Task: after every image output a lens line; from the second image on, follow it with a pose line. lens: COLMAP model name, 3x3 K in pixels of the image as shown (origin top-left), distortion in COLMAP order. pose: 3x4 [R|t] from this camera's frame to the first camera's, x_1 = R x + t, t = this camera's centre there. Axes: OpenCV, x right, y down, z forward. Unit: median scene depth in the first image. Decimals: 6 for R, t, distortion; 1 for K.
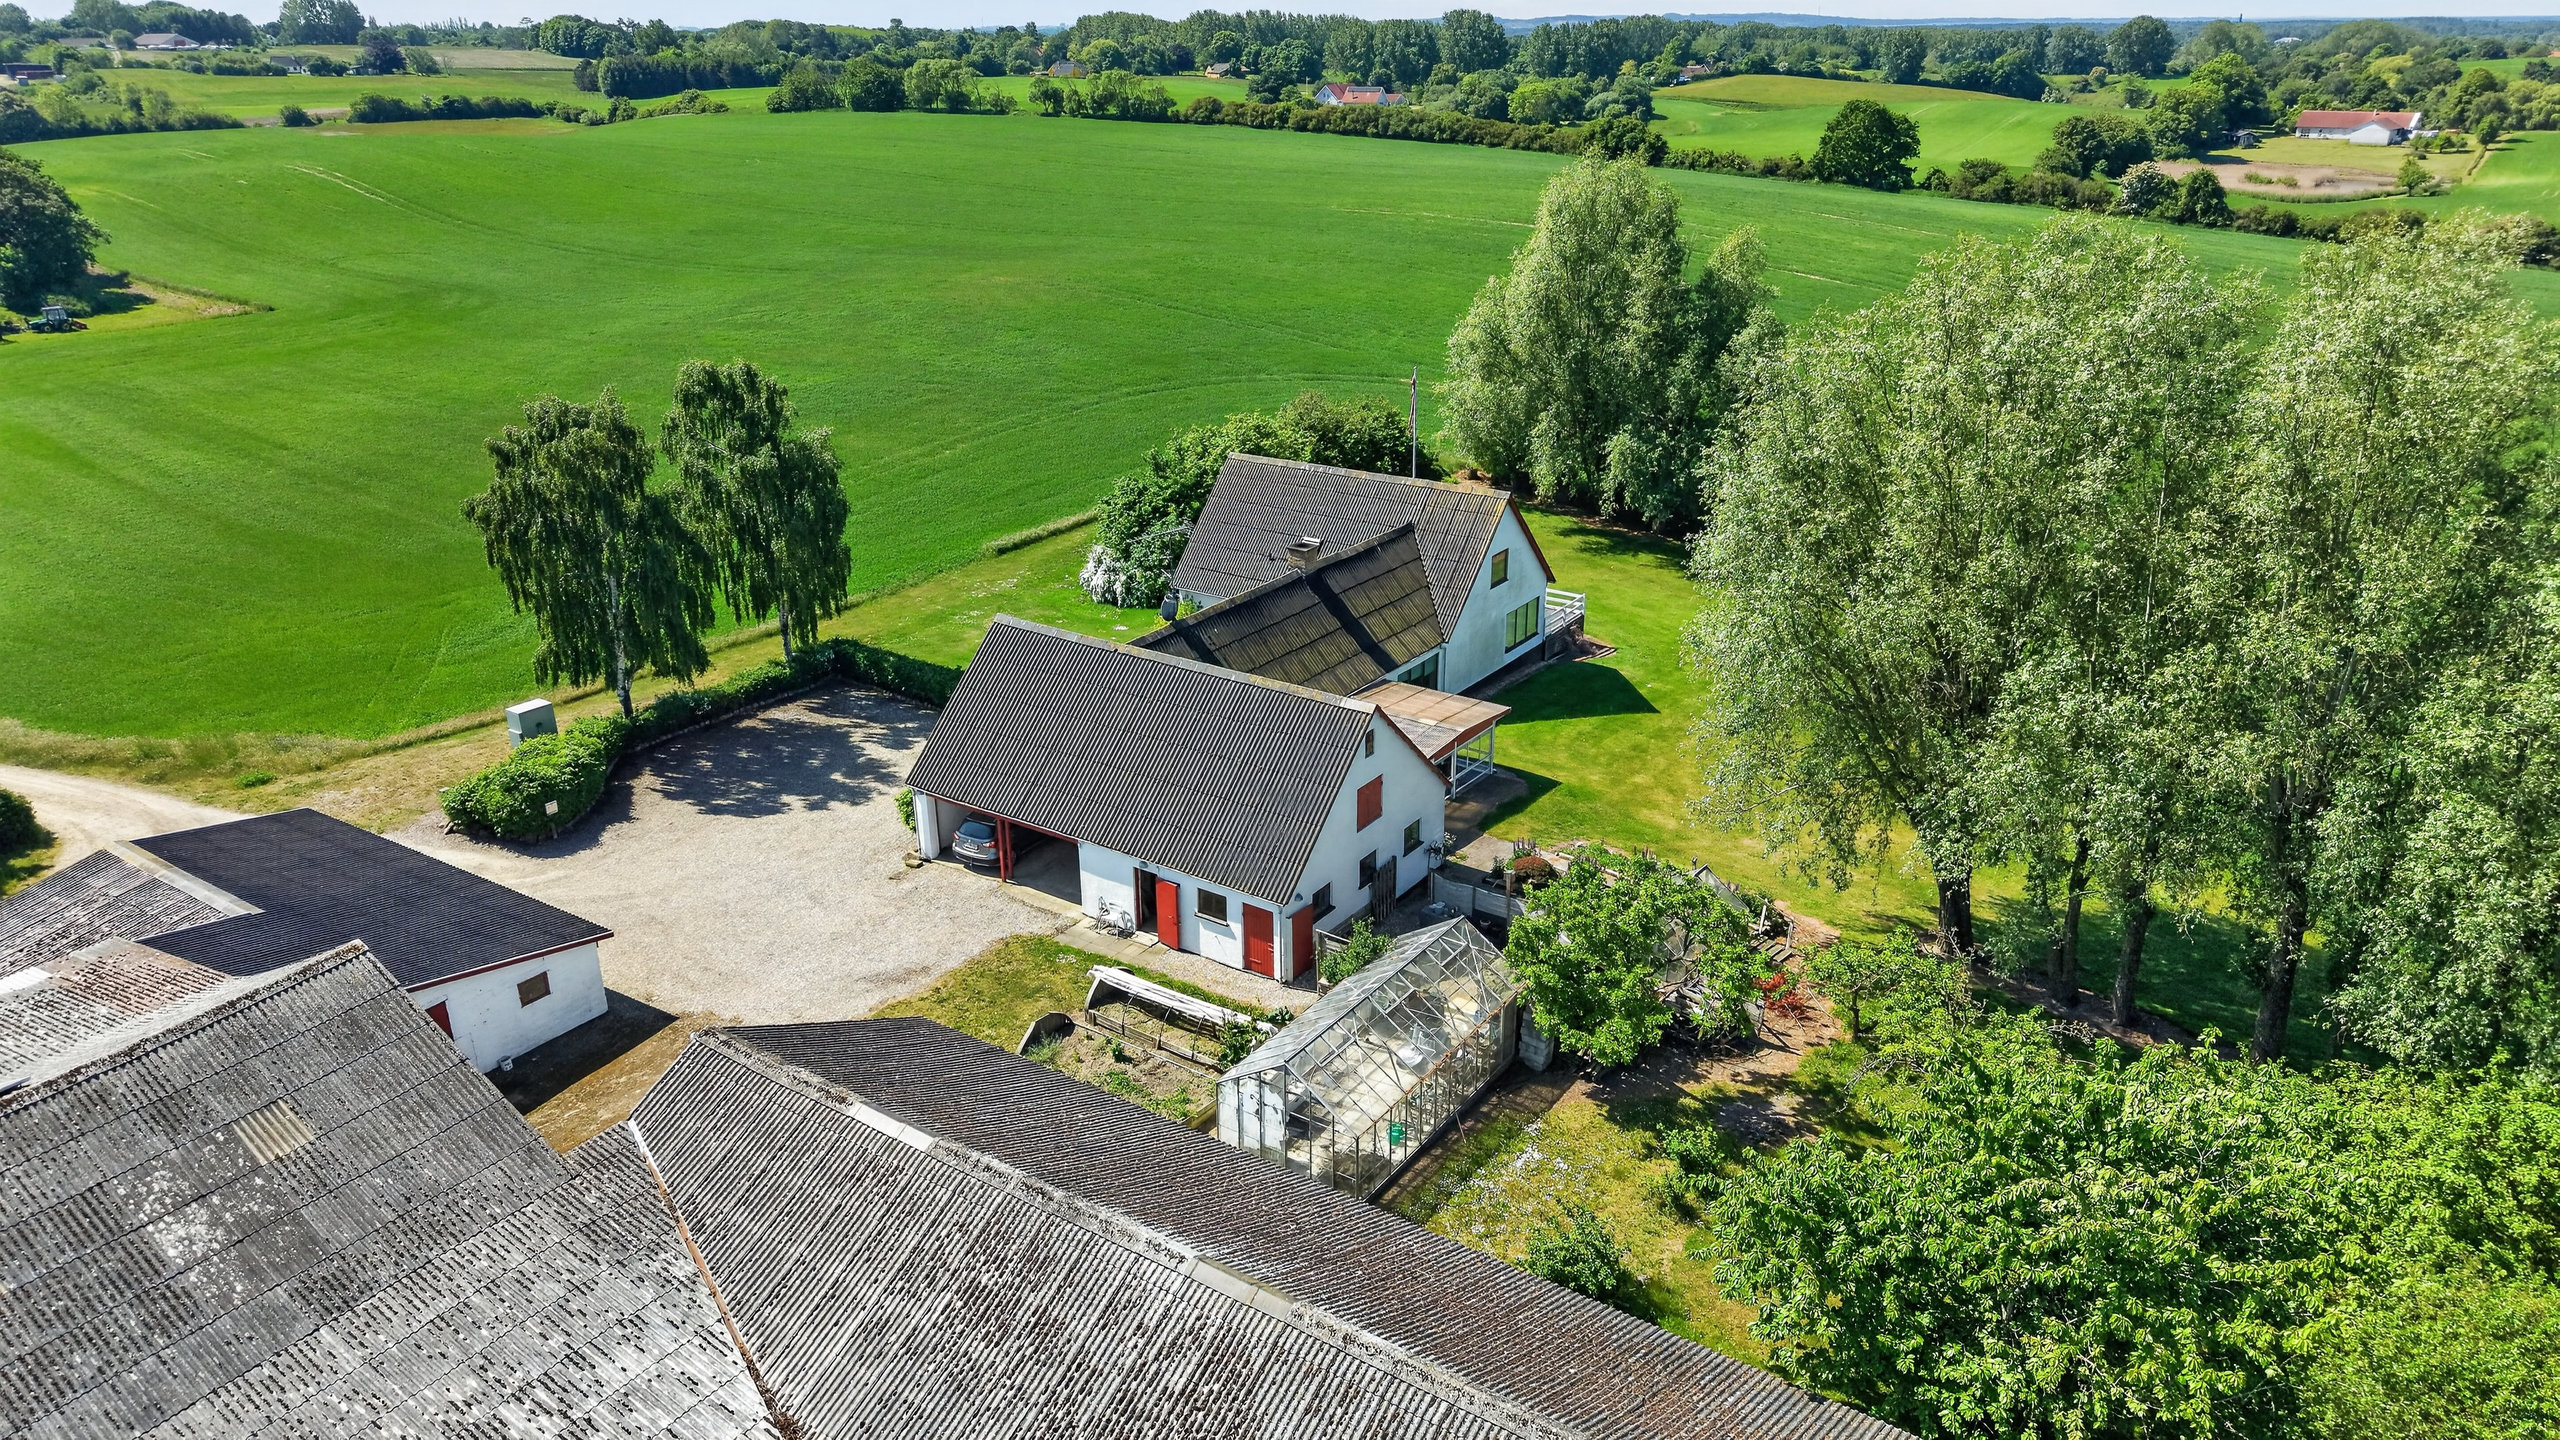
lens RADIAL K [[1709.5, 0, 1278.6], [0, 1709.5, 720.5], [0, 0, 1]] dist [0.041567, -0.048092]
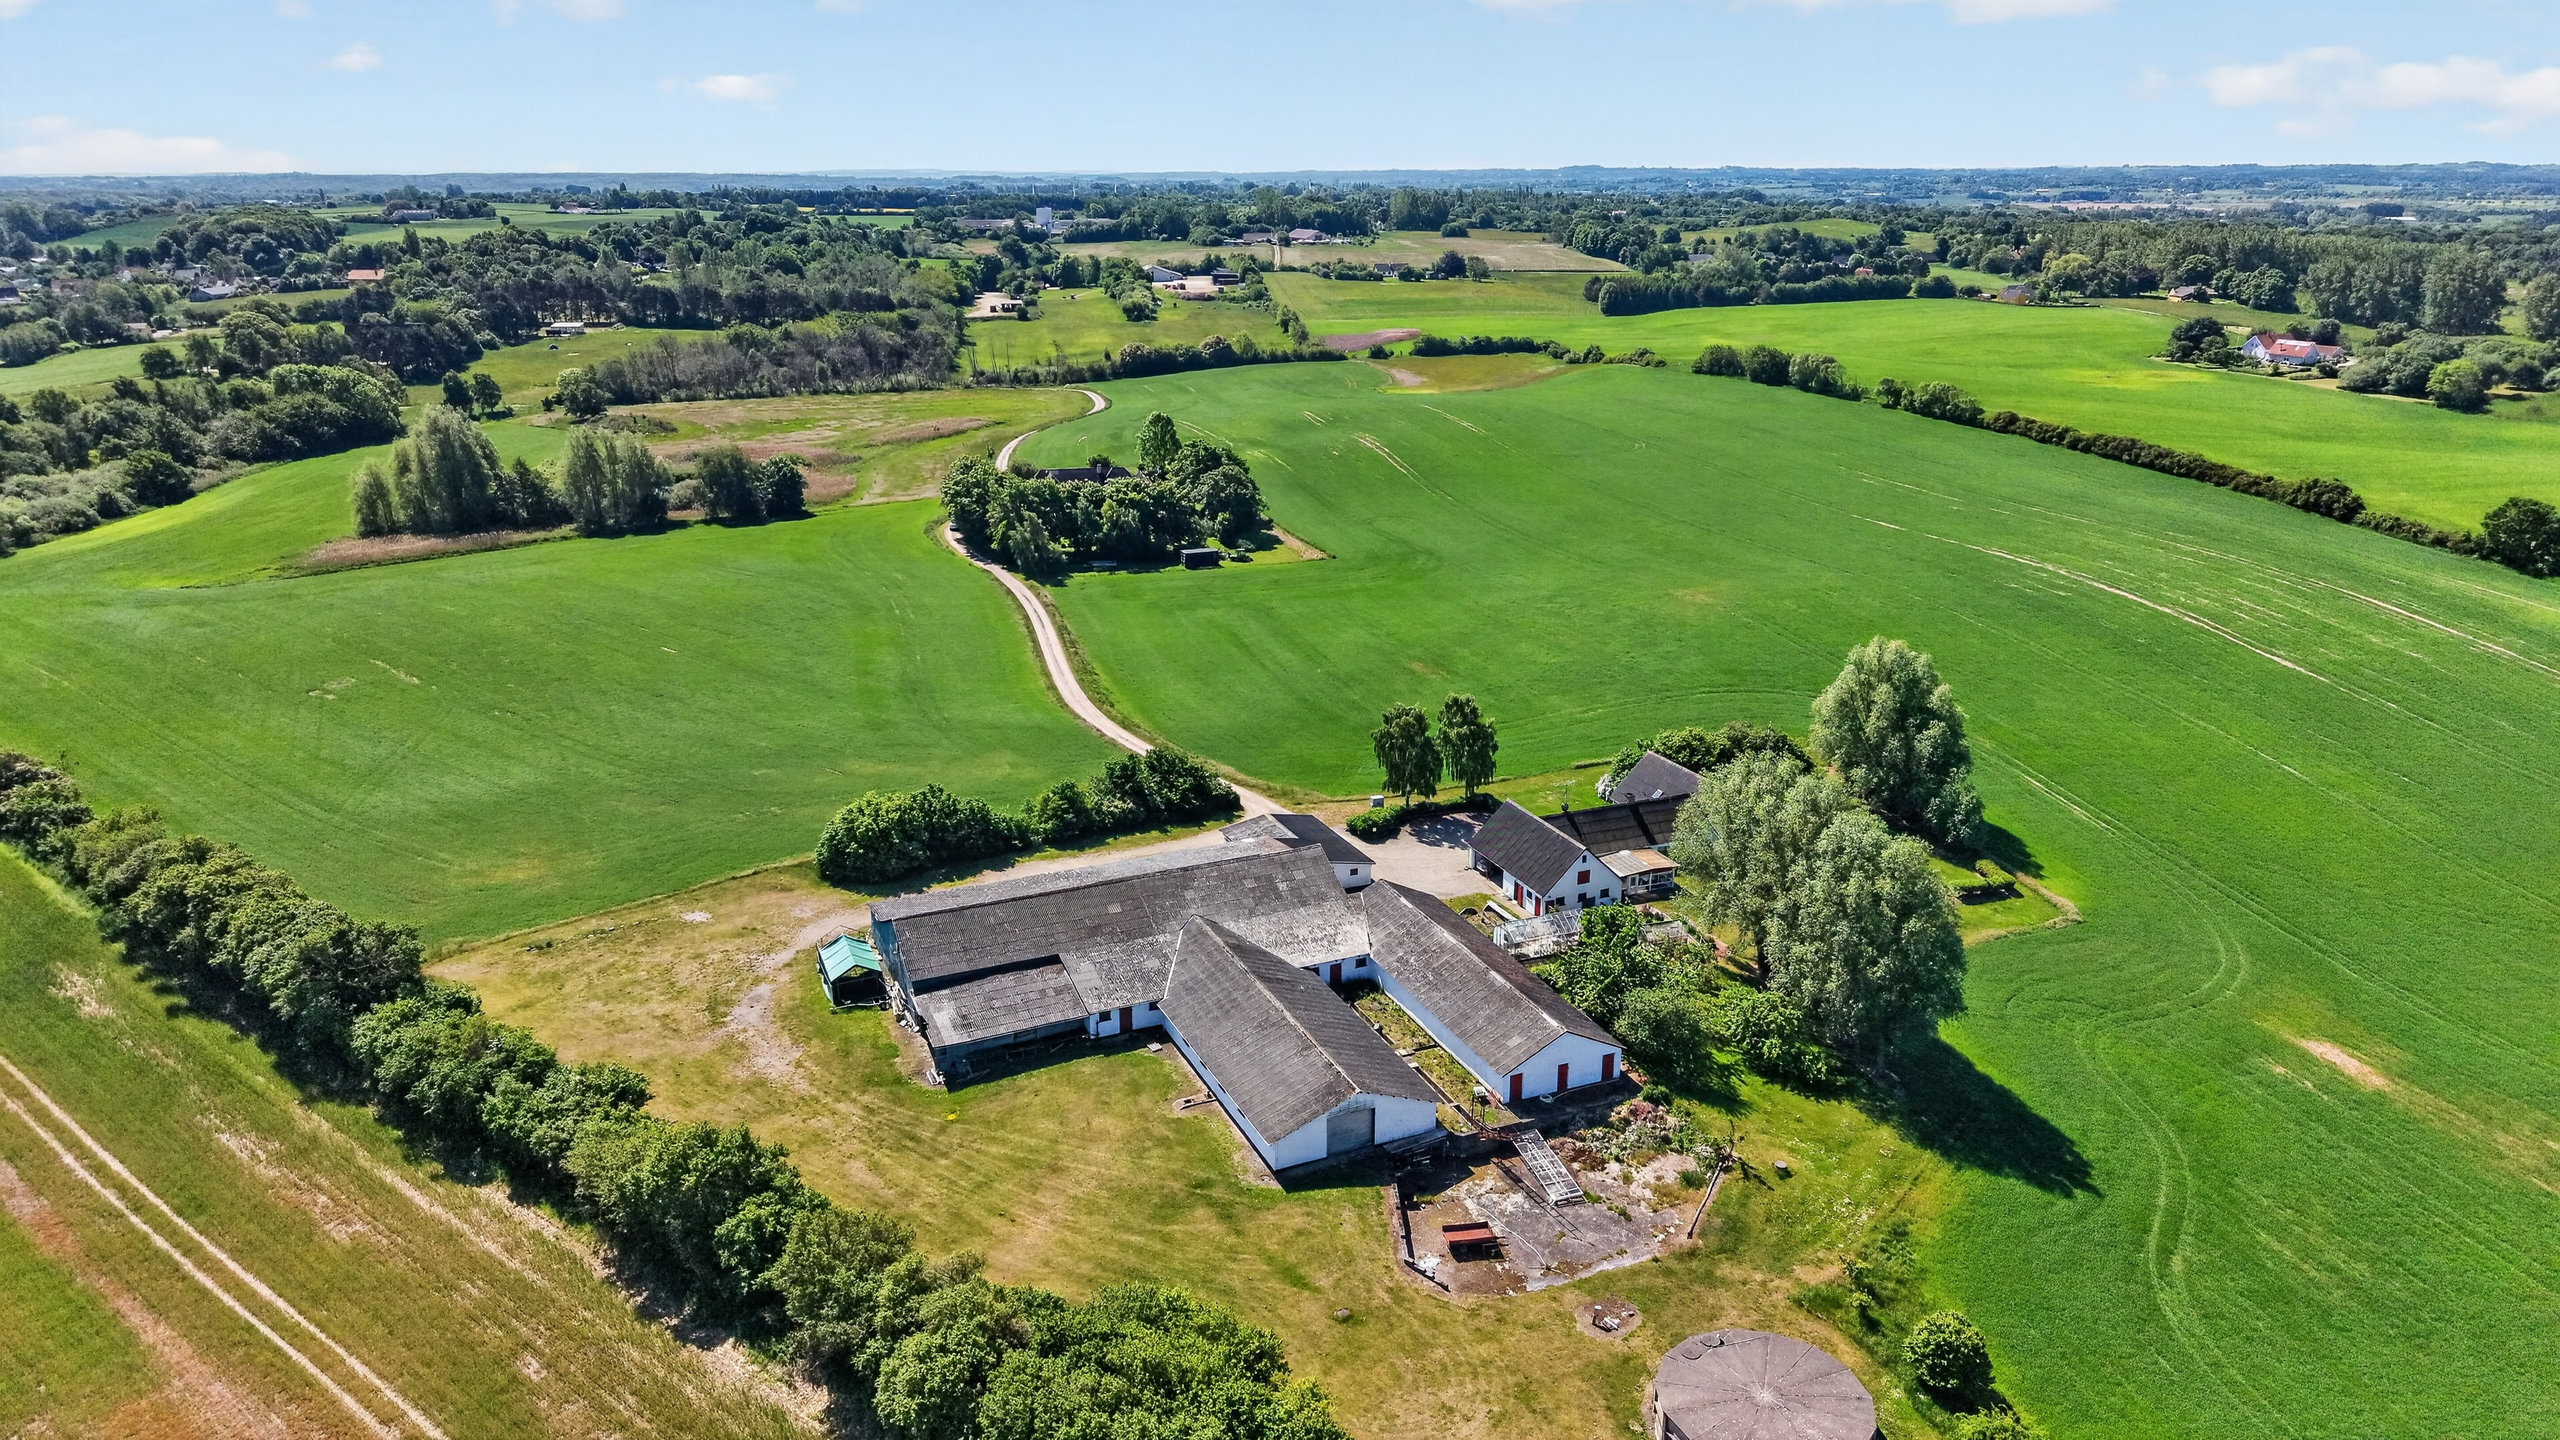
lens RADIAL K [[1709.5, 0, 1278.6], [0, 1709.5, 720.5], [0, 0, 1]] dist [0.041567, -0.048092]
pose [[0.848787, 0.172827, -0.499692, 0.852457], [-0.206508, 0.978366, -0.012393, -0.062847], [0.486740, 0.113709, 0.866115, -1.625084]]
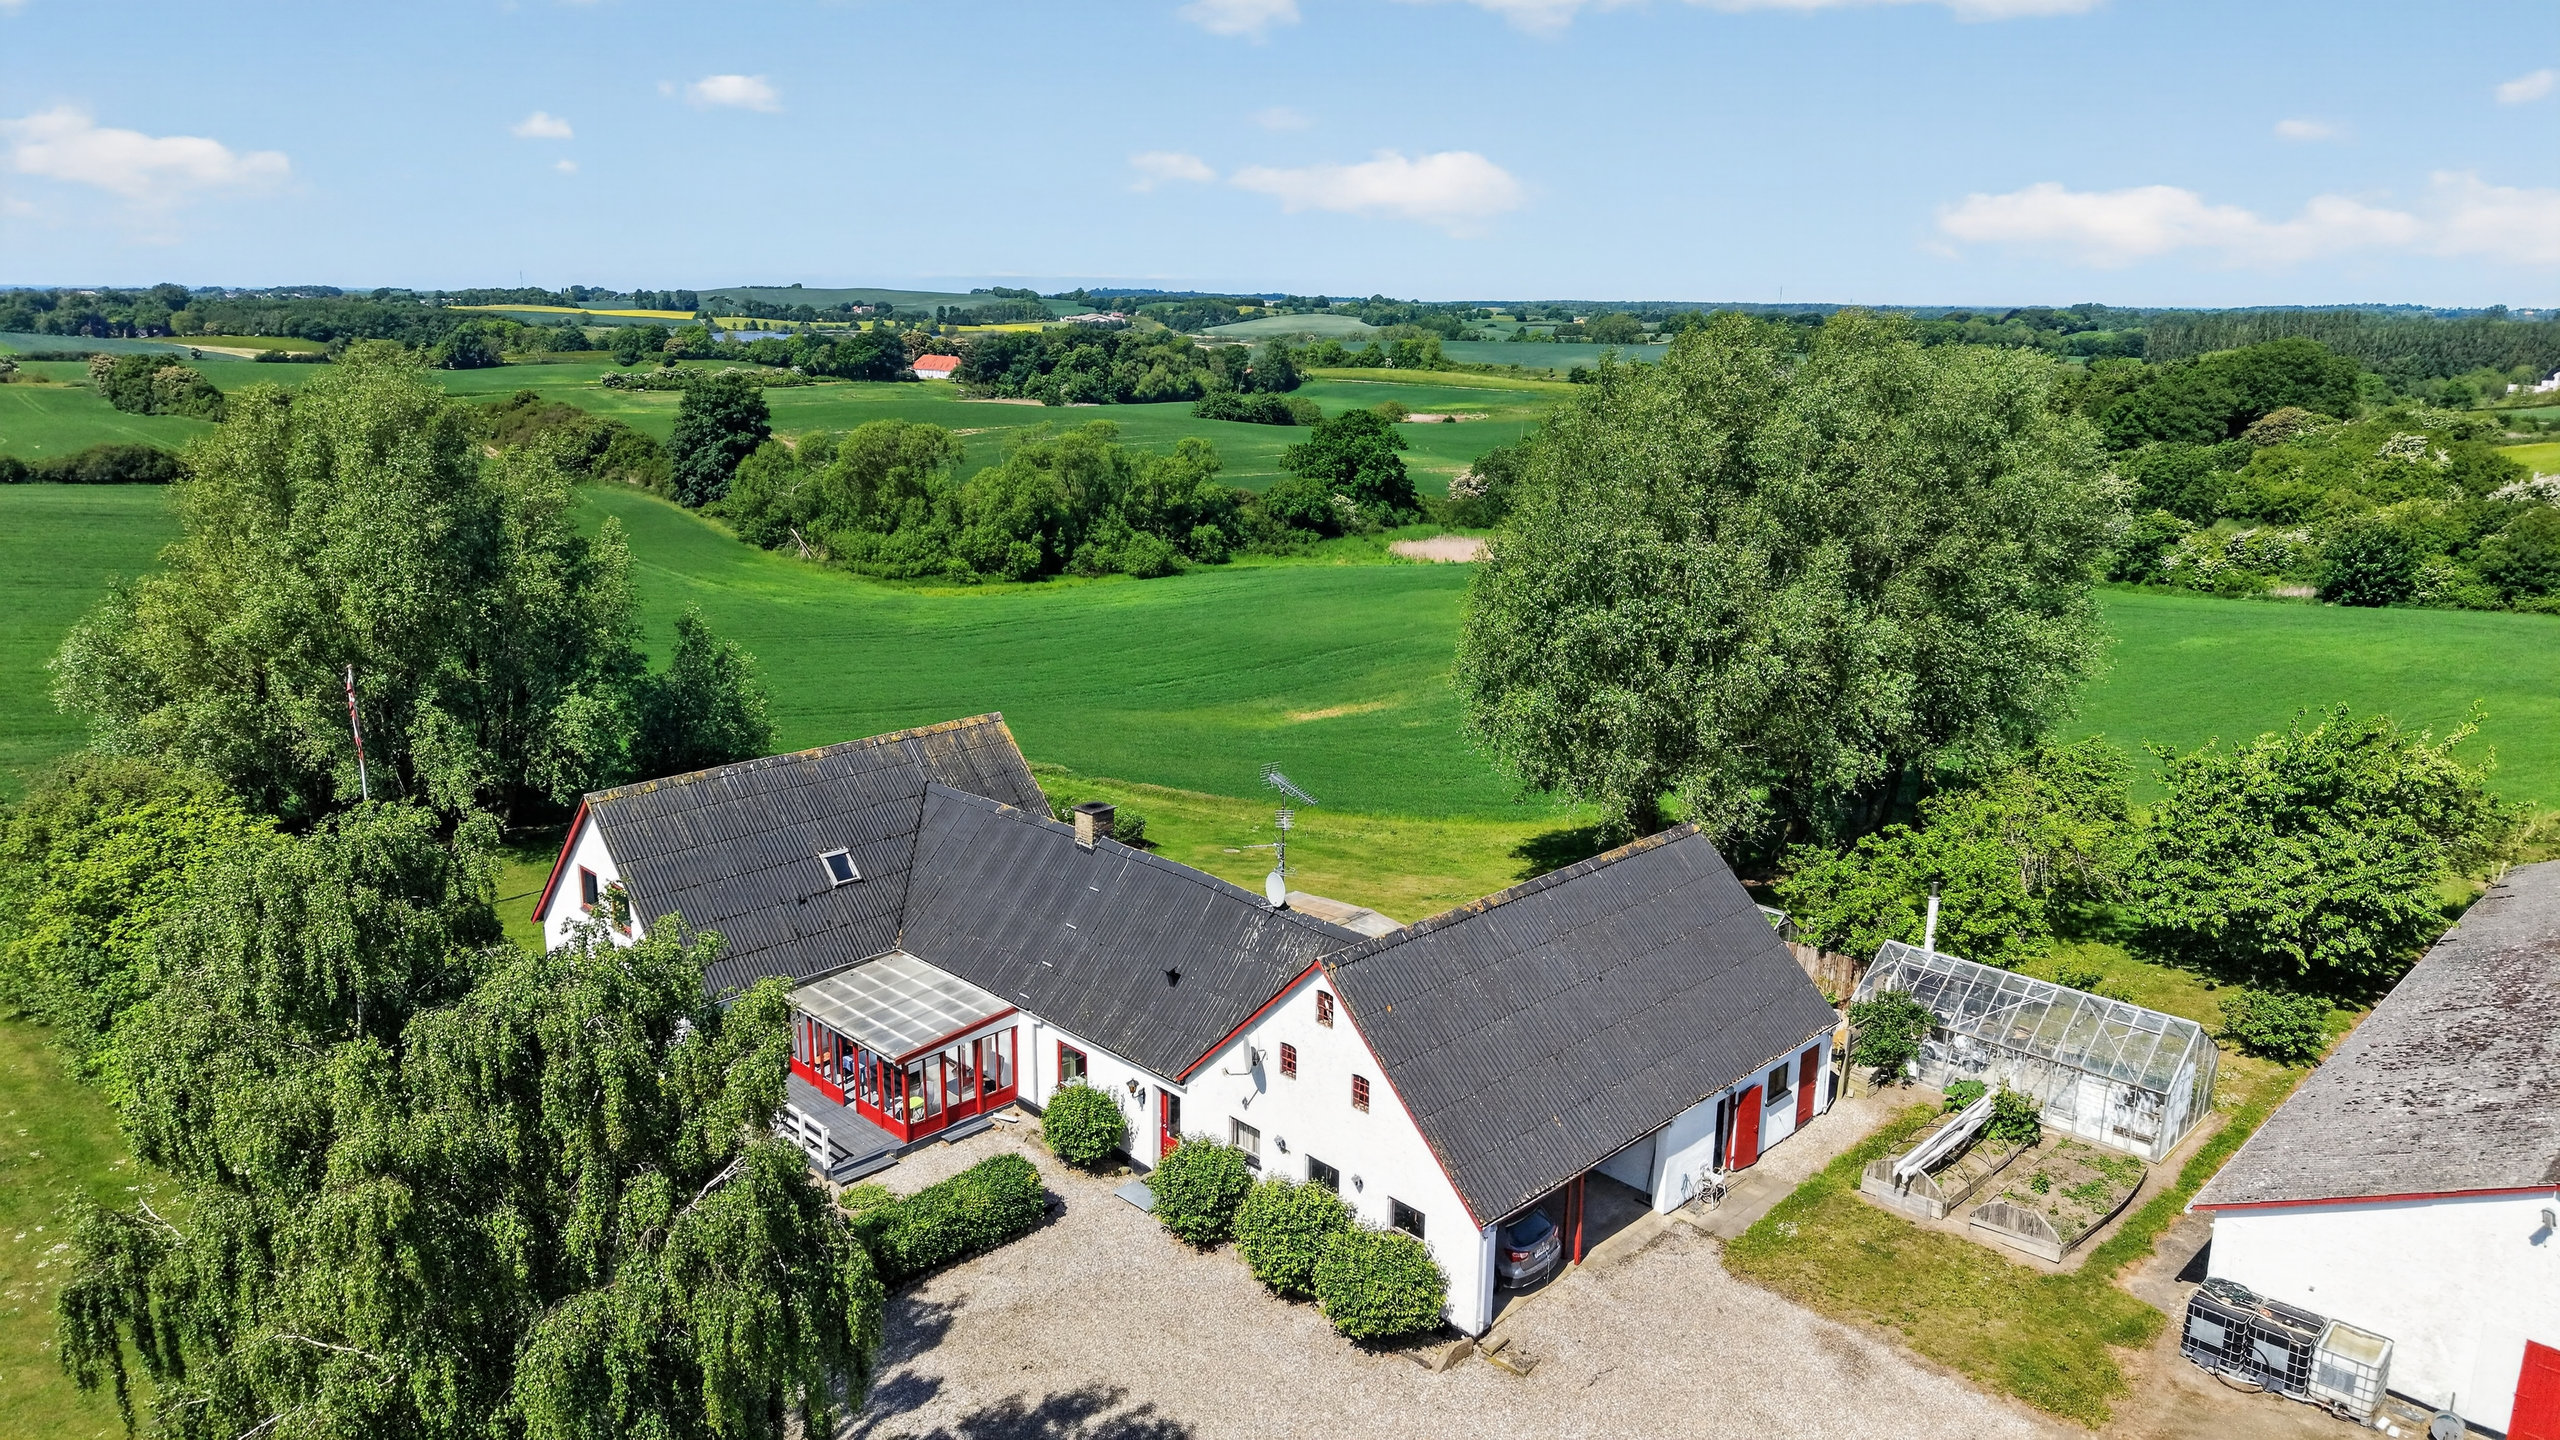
lens RADIAL K [[1709.5, 0, 1278.6], [0, 1709.5, 720.5], [0, 0, 1]] dist [0.041567, -0.048092]
pose [[0.176110, -0.223514, 0.958659, -0.643411], [0.357052, 0.922061, 0.149390, -0.209134], [-0.917333, 0.315982, 0.242190, 0.683787]]
